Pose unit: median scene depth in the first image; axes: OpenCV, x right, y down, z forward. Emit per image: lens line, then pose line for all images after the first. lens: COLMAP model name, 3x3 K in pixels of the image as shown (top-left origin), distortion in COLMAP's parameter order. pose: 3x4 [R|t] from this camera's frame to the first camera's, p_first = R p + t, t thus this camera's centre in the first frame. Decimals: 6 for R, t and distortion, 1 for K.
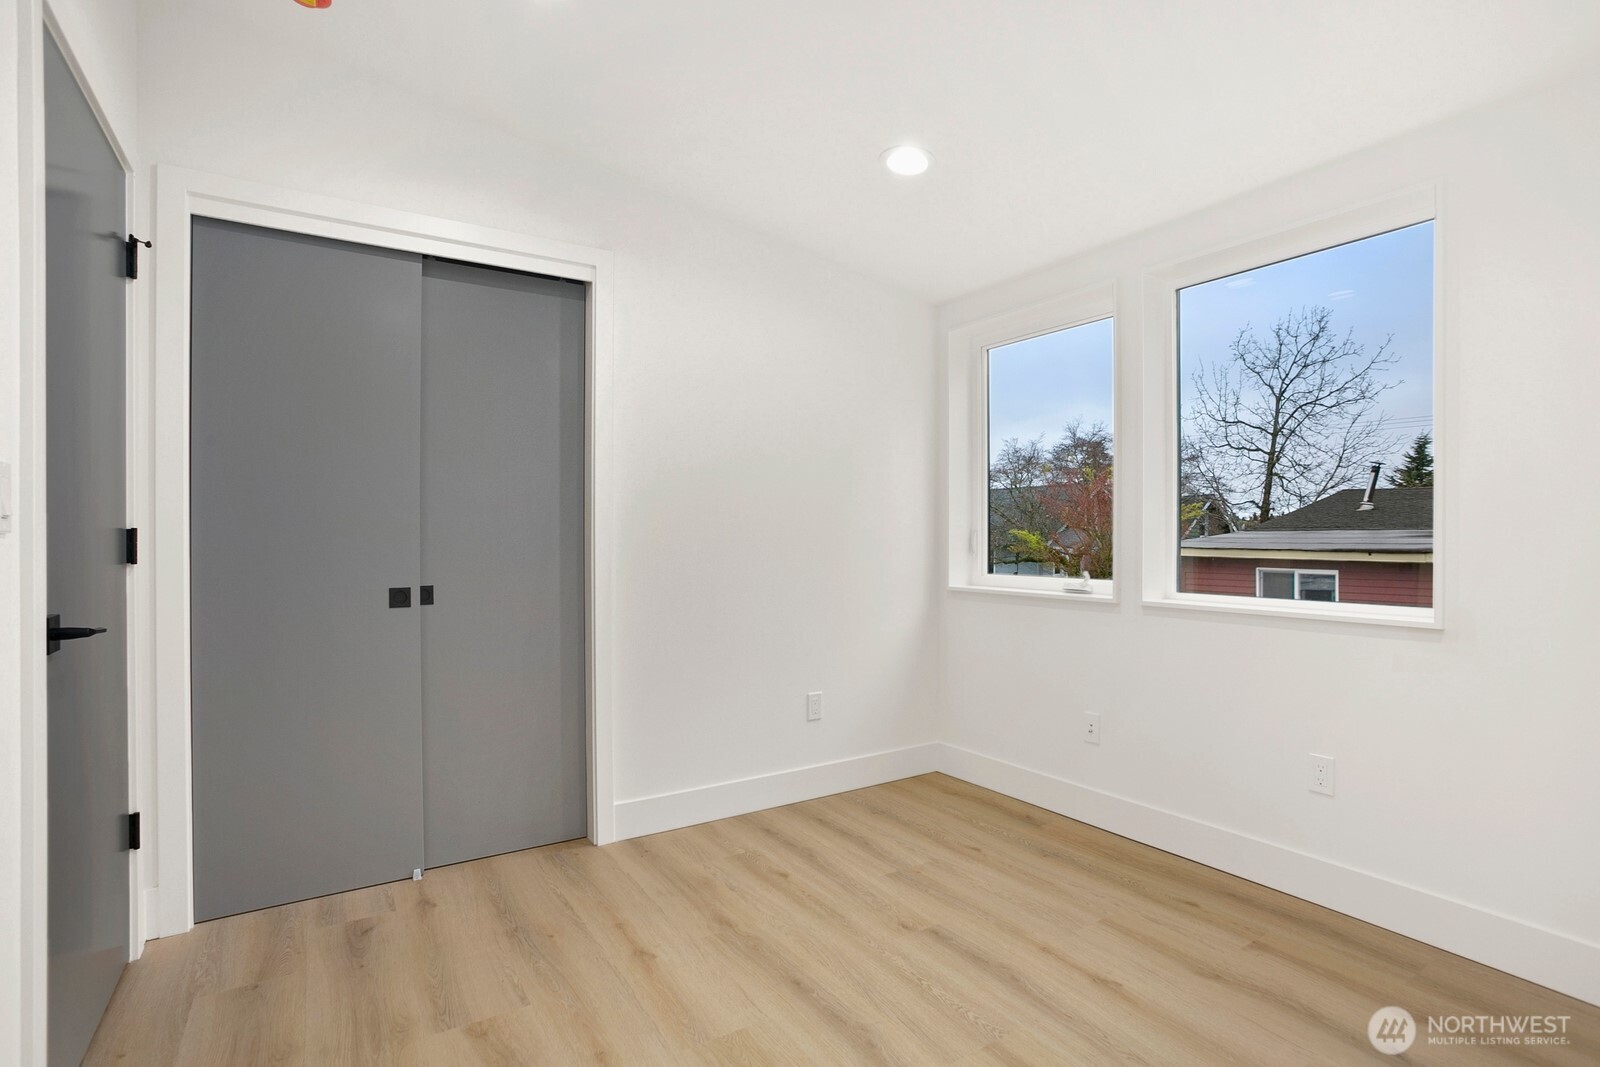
lens RADIAL K [[770.9, 0, 796.1], [0, 770.9, 534.7], [0, 0, 1]] dist [-0.028971, 0.005216]
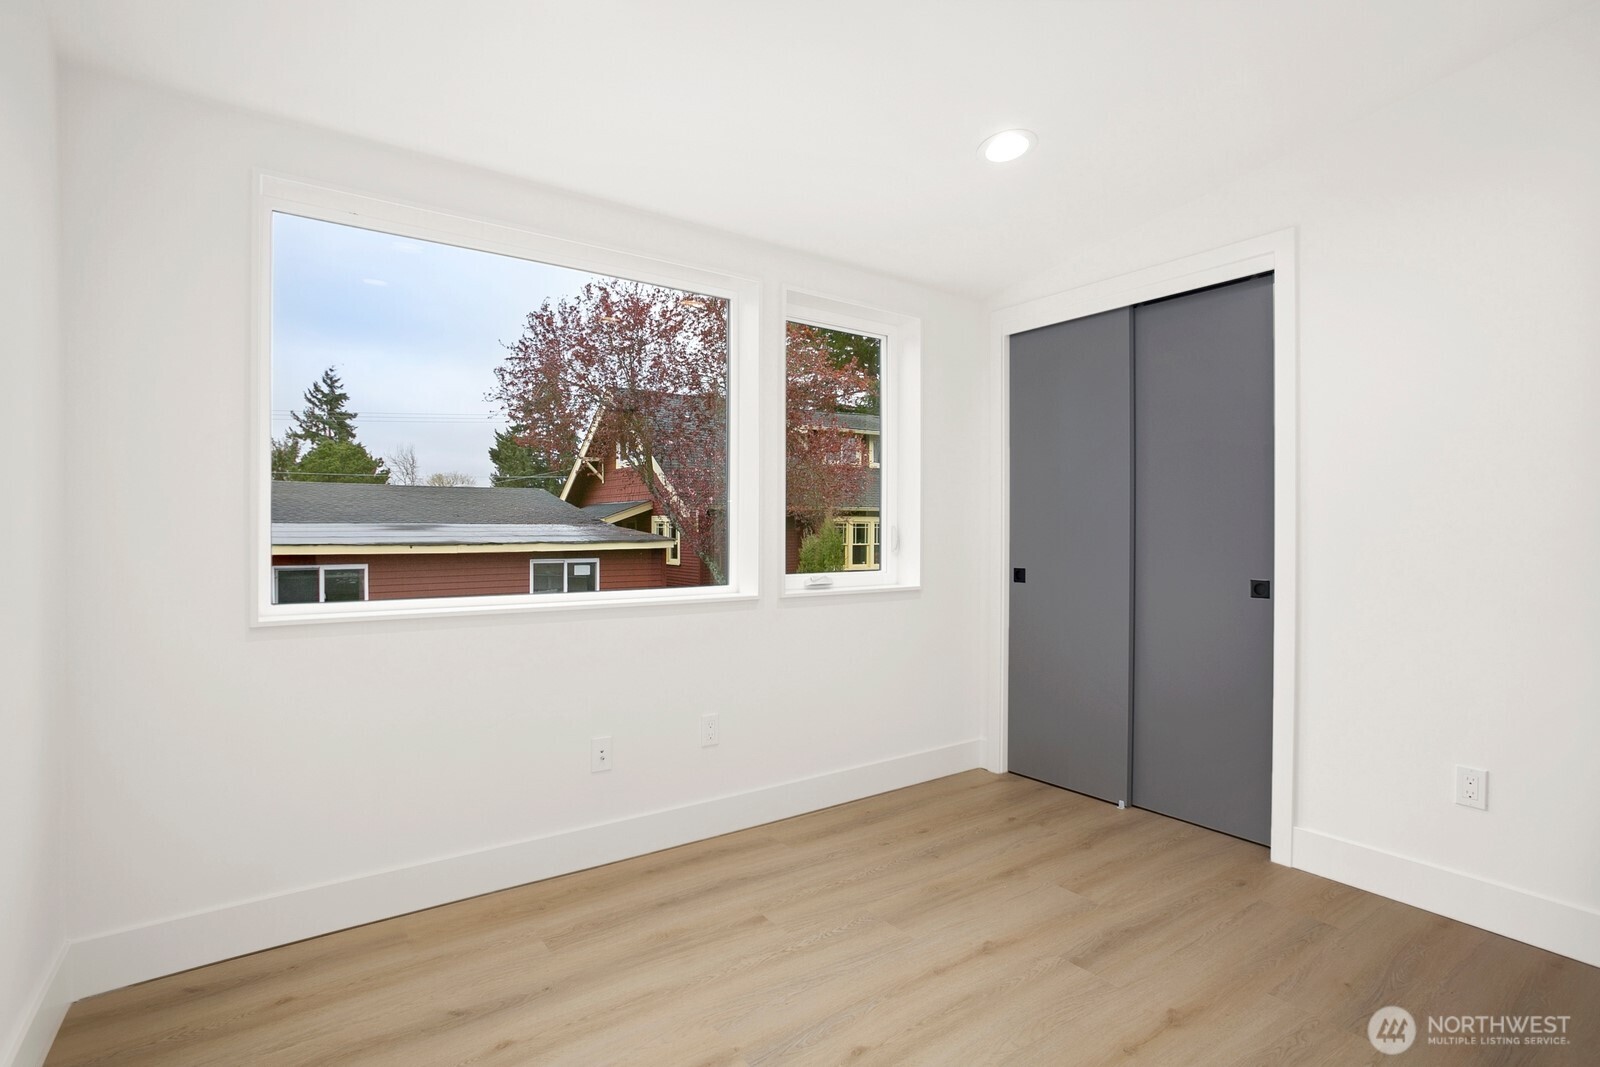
lens RADIAL K [[770.9, 0, 794.3], [0, 770.9, 535.0], [0, 0, 1]] dist [-0.028971, 0.005216]
pose [[-0.051789, -0.004510, 0.998648, -0.293680], [-0.007355, 0.999964, 0.004134, 0.001628], [-0.998631, -0.007130, -0.051820, 0.511738]]
